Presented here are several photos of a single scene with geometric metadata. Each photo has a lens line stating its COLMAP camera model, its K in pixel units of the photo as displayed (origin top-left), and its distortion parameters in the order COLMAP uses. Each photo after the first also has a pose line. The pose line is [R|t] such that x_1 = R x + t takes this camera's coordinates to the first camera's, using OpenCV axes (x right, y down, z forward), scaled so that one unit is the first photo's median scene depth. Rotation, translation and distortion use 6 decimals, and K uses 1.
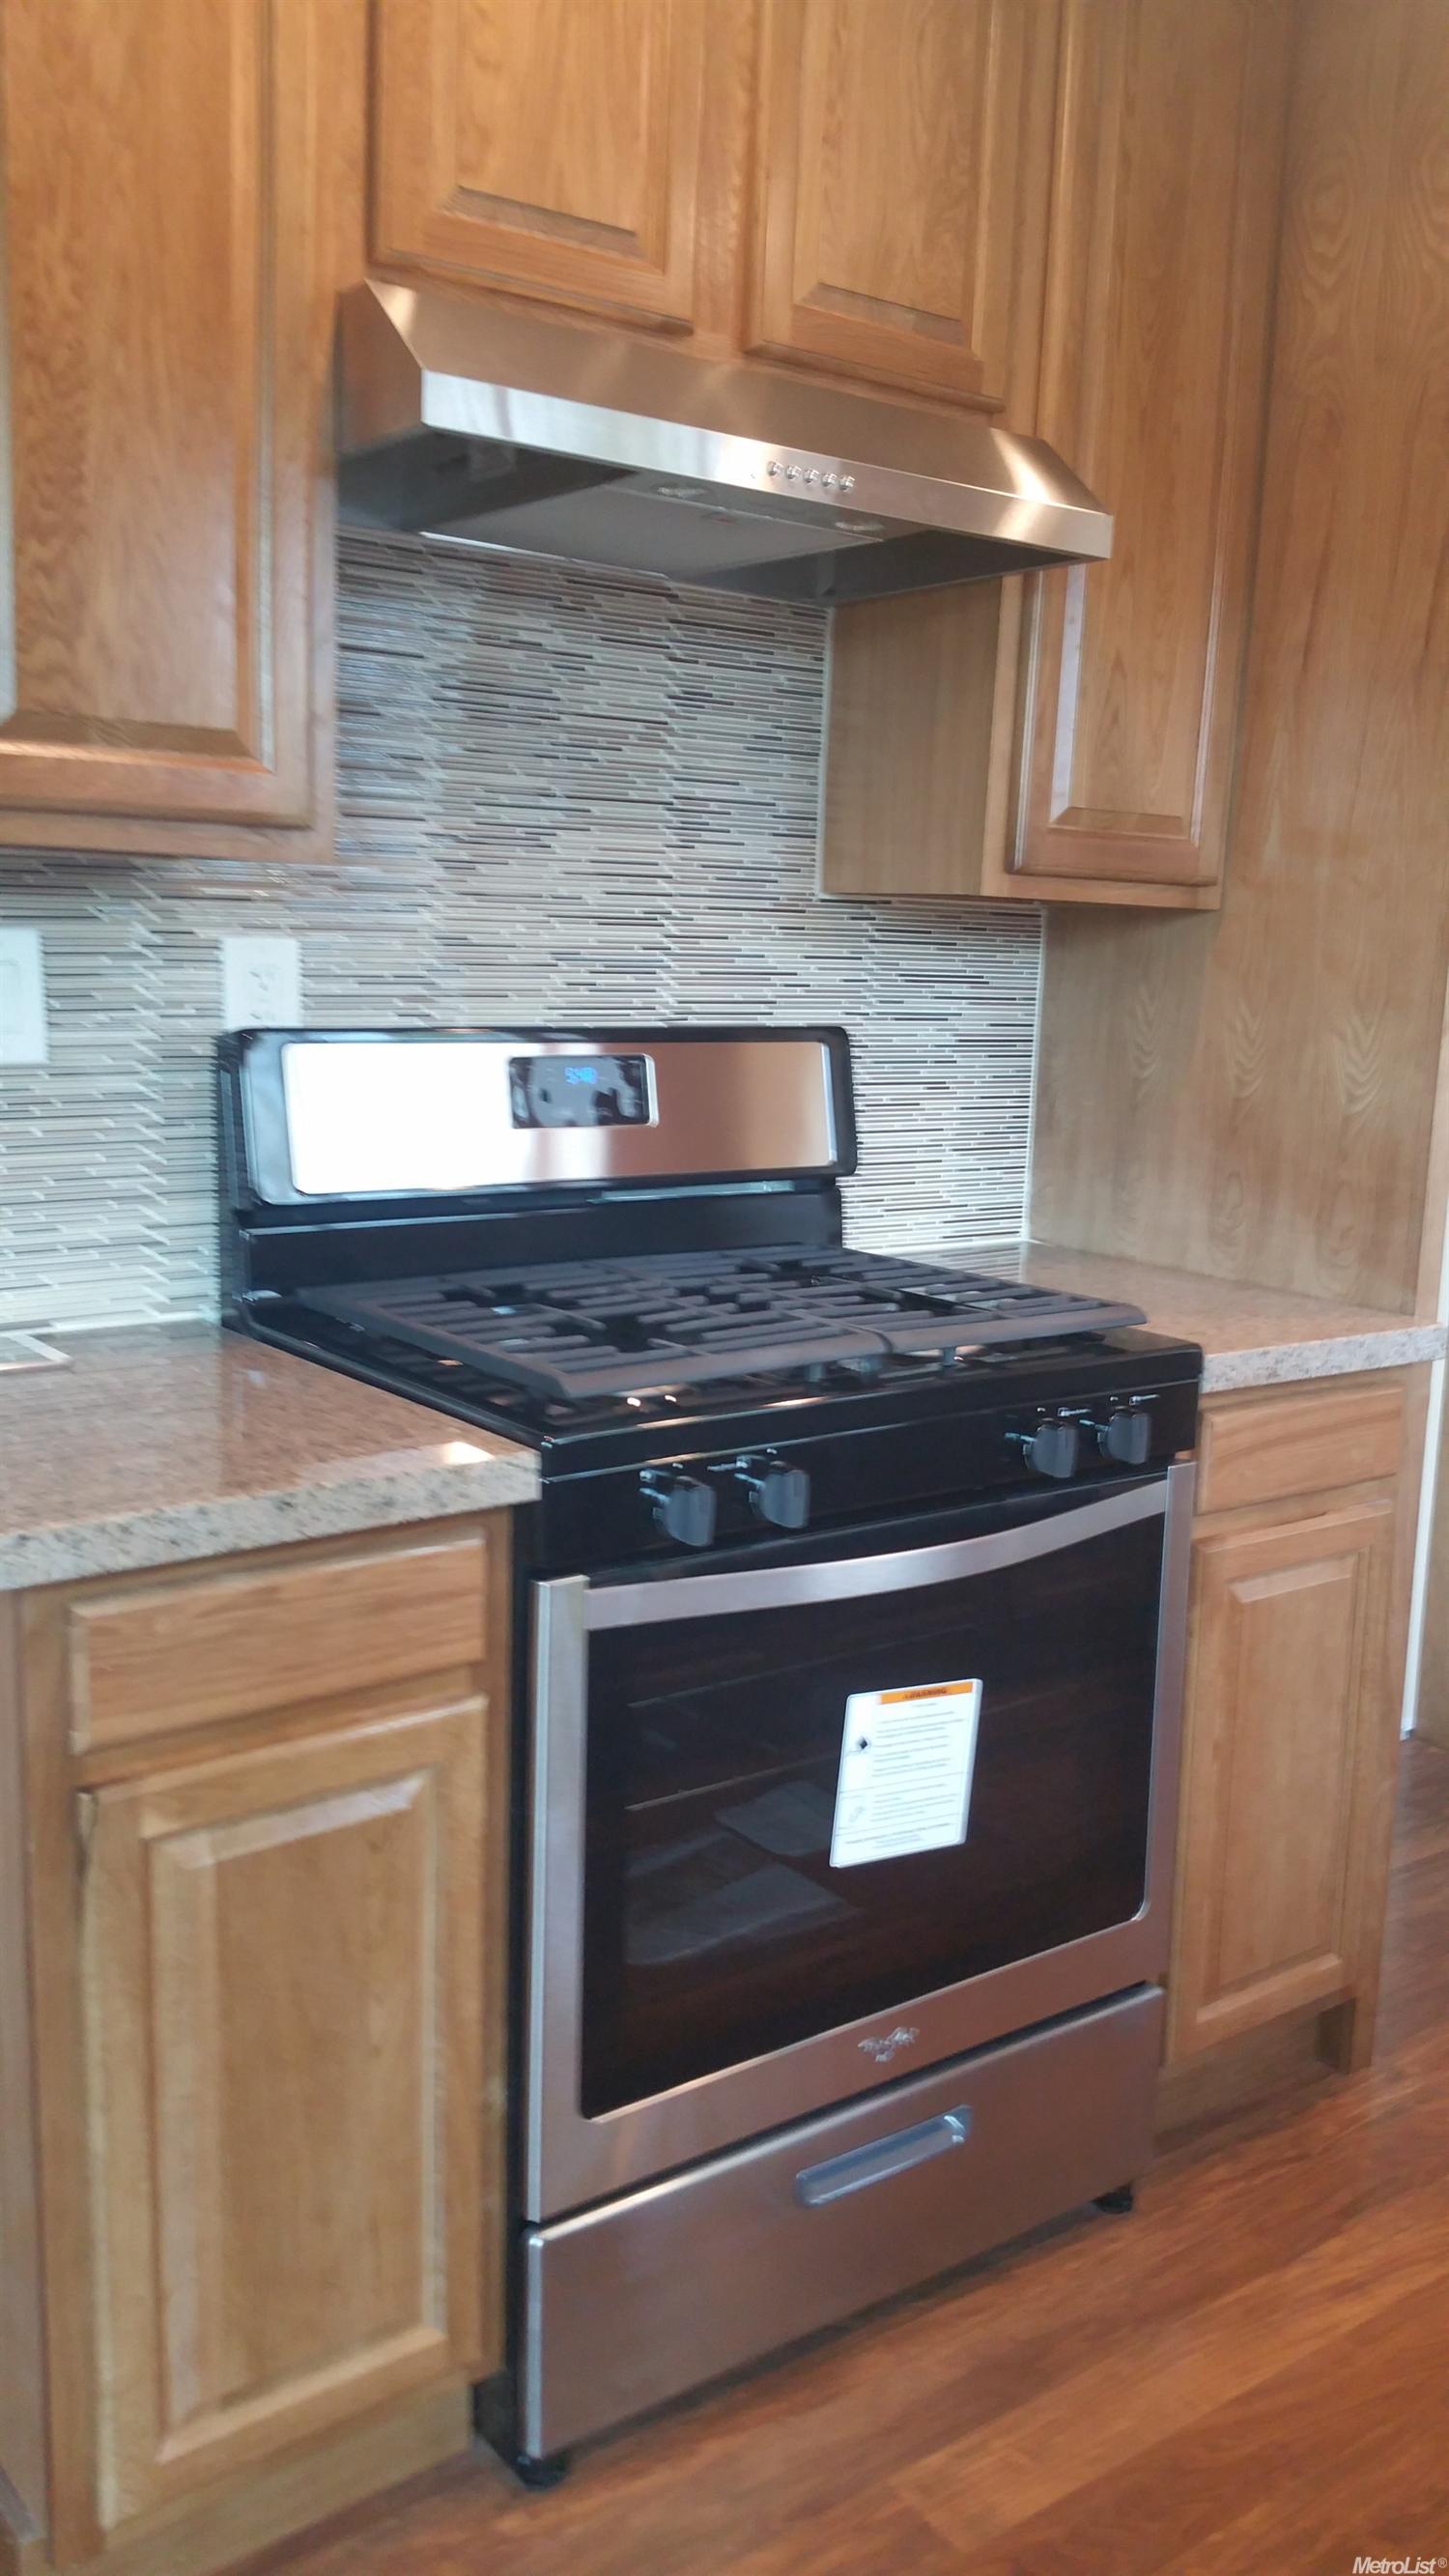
lens RADIAL K [[2129.1, 0, 726.7], [0, 2129.1, 1356.6], [0, 0, 1]] dist [0.144490, -0.303019]
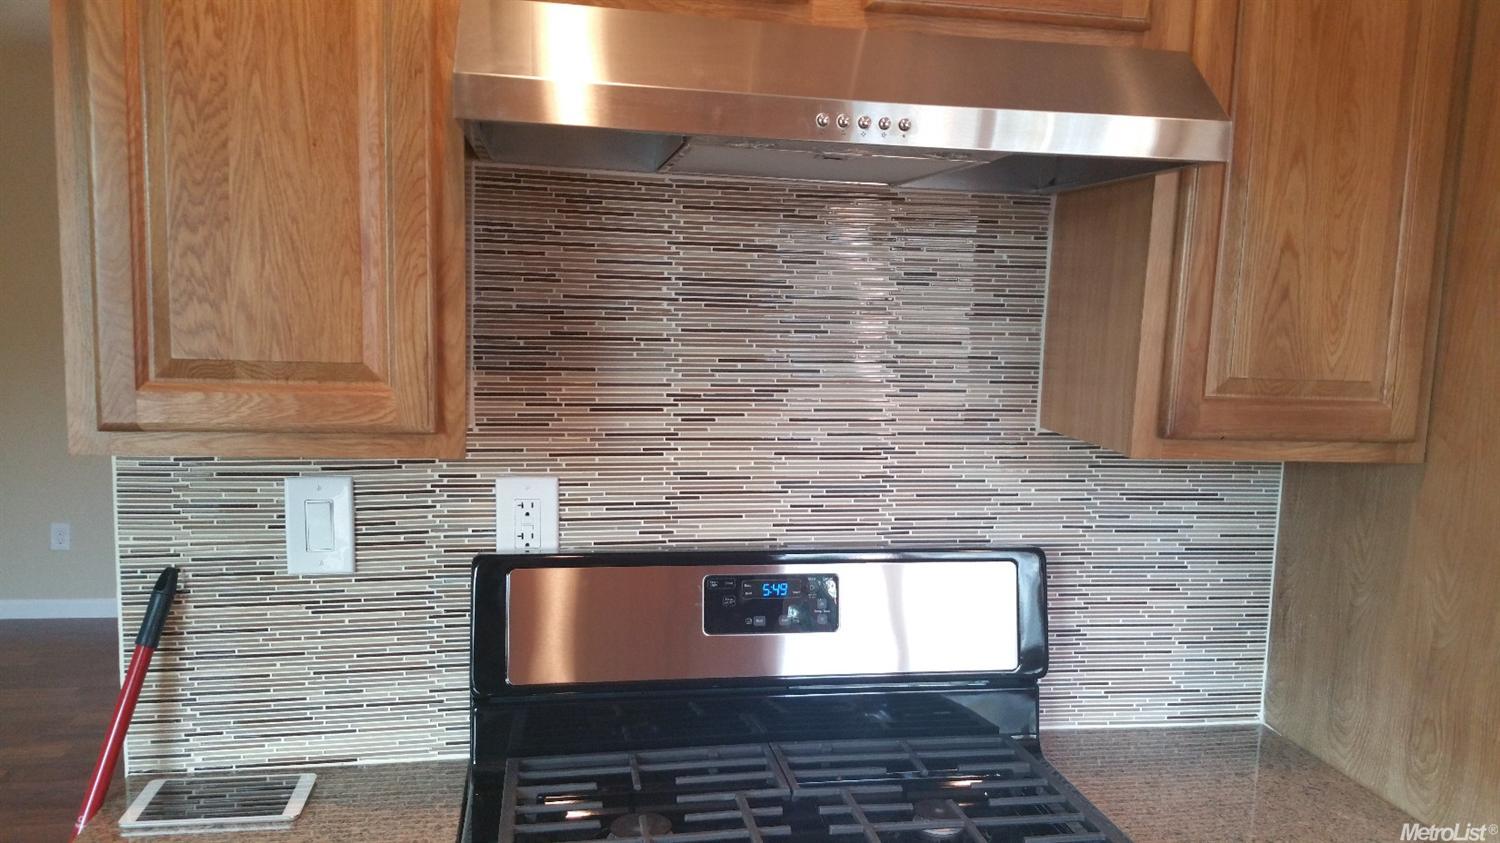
lens RADIAL K [[1239.9, 0, 752.6], [0, 1239.9, 471.1], [0, 0, 1]] dist [0.144490, -0.303019]
pose [[0.896046, 0.054523, -0.440601, 0.219110], [-0.082835, 0.995535, -0.045267, -0.158480], [0.436165, 0.077059, 0.896561, 0.338588]]
